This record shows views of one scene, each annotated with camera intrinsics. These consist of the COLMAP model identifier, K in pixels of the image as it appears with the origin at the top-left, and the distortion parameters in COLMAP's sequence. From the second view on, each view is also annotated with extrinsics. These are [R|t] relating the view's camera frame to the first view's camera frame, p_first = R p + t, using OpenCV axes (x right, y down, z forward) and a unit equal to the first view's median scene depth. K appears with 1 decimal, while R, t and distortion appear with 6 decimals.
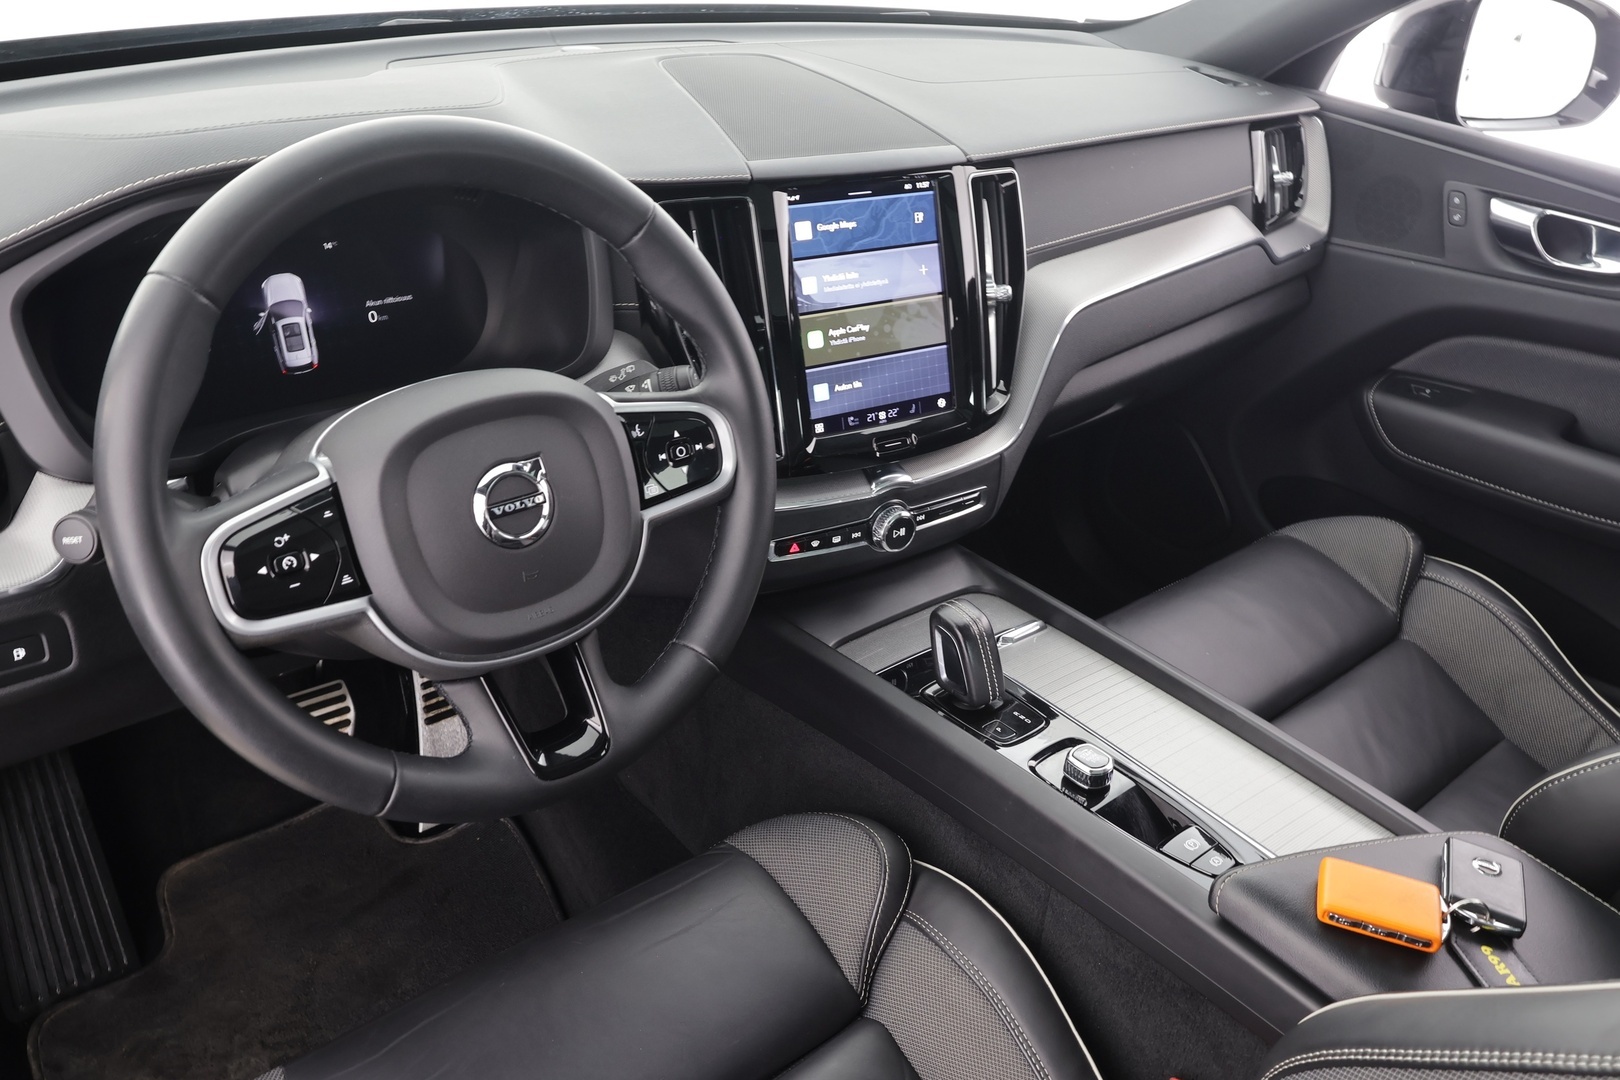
lens RADIAL K [[1286.5, 0, 810.0], [0, 1286.5, 540.0], [0, 0, 1]] dist [0.002599, 0.004939]
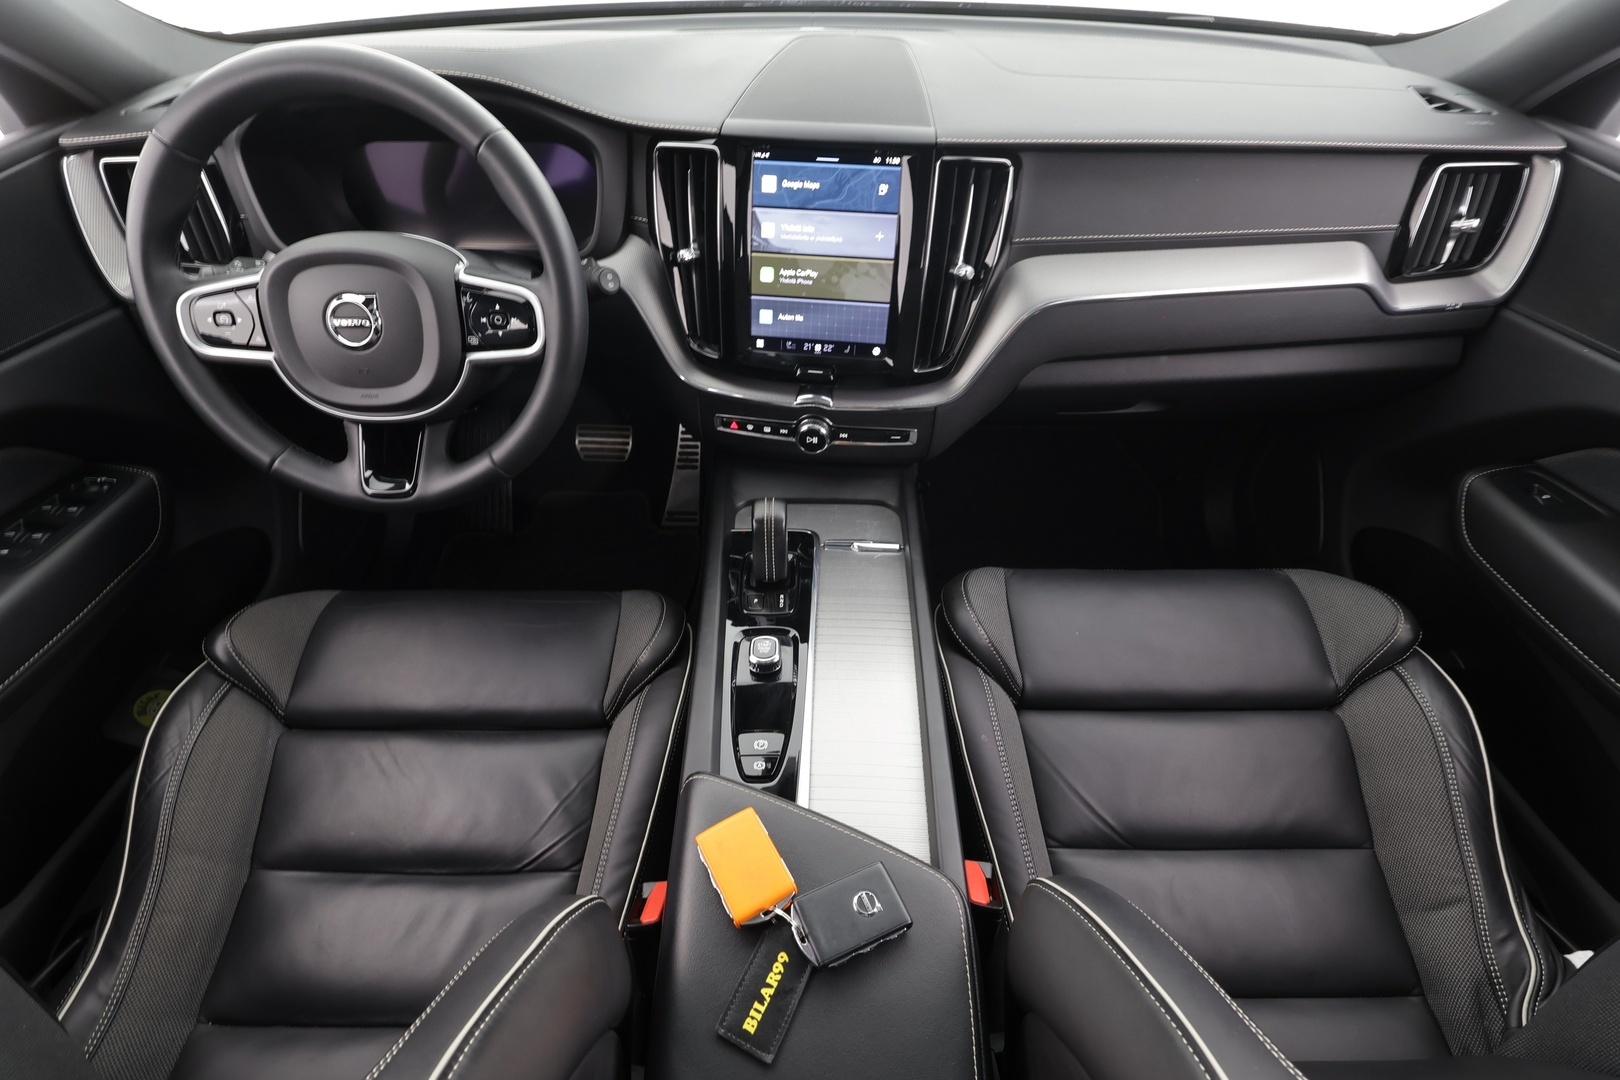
lens RADIAL K [[754.4, 0, 810.0], [0, 754.4, 540.0], [0, 0, 1]] dist [-0.000520, 0.000857]
pose [[0.765563, 0.385810, -0.514844, 0.518814], [-0.275960, 0.919806, 0.278931, -0.129920], [0.581171, -0.071462, 0.810638, 0.378064]]
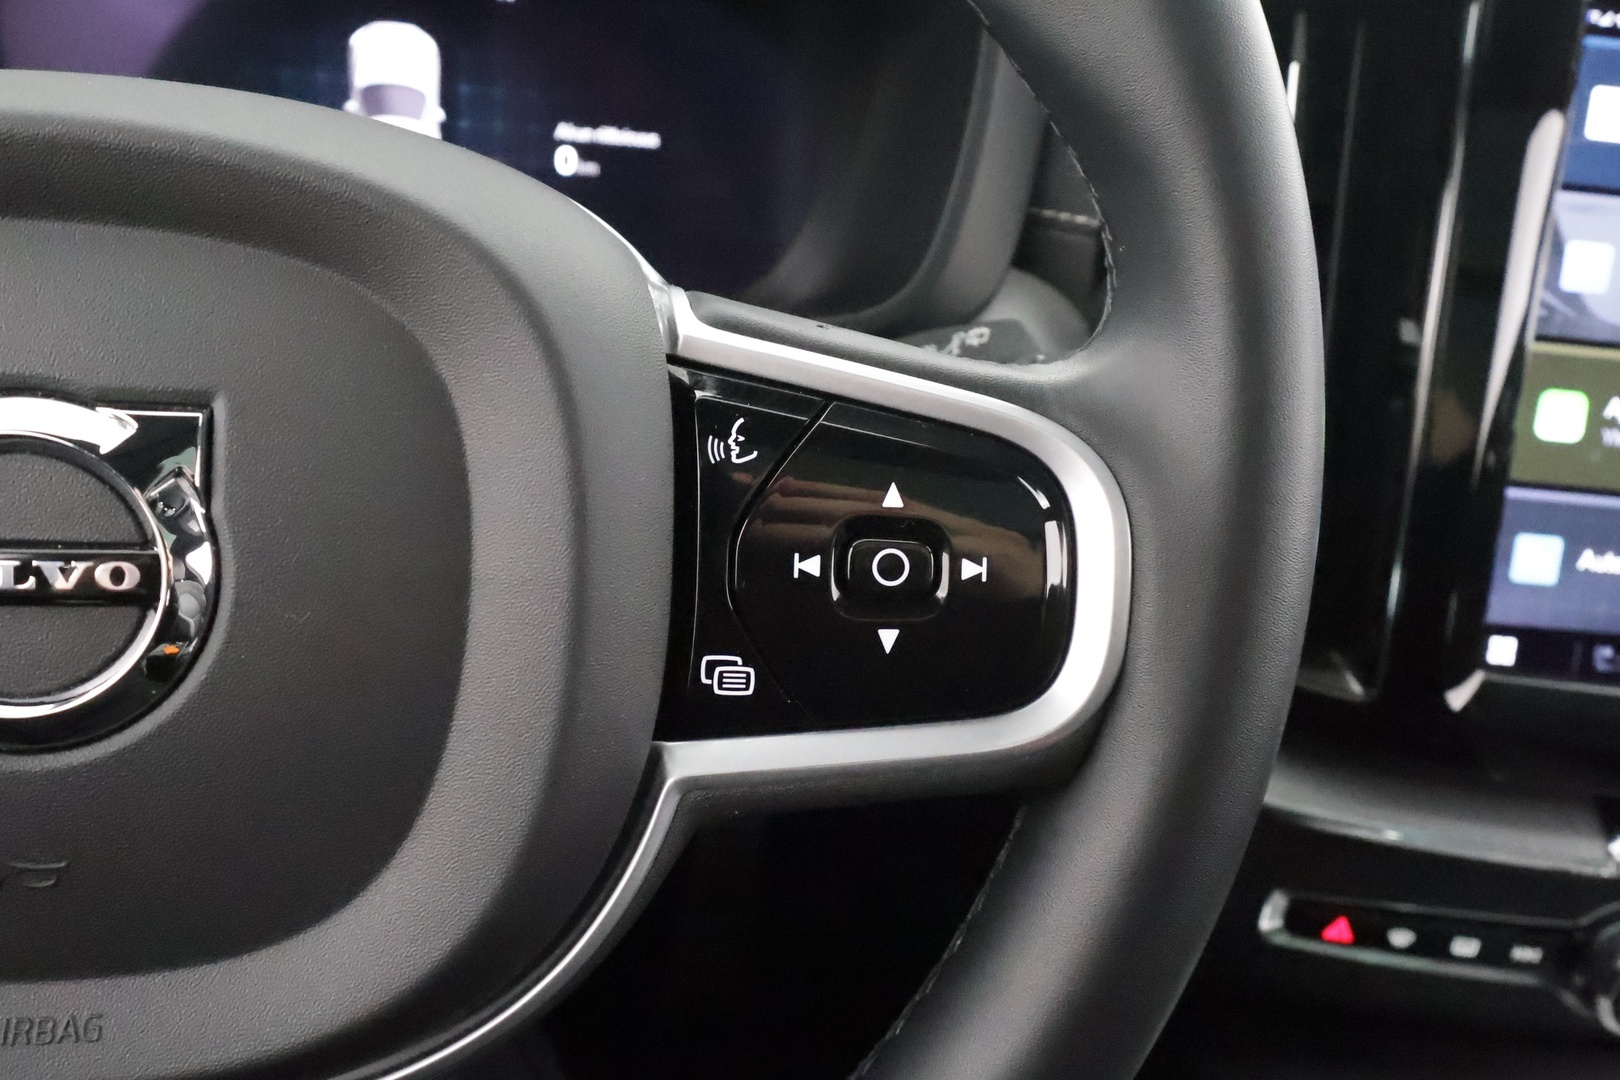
lens RADIAL K [[1286.5, 0, 810.0], [0, 1286.5, 540.0], [0, 0, 1]] dist [0.002599, 0.004939]
pose [[0.845352, 0.257037, -0.468308, 0.004394], [-0.303071, 0.952661, -0.024200, -0.047359], [0.439919, 0.162388, 0.883234, 0.572814]]
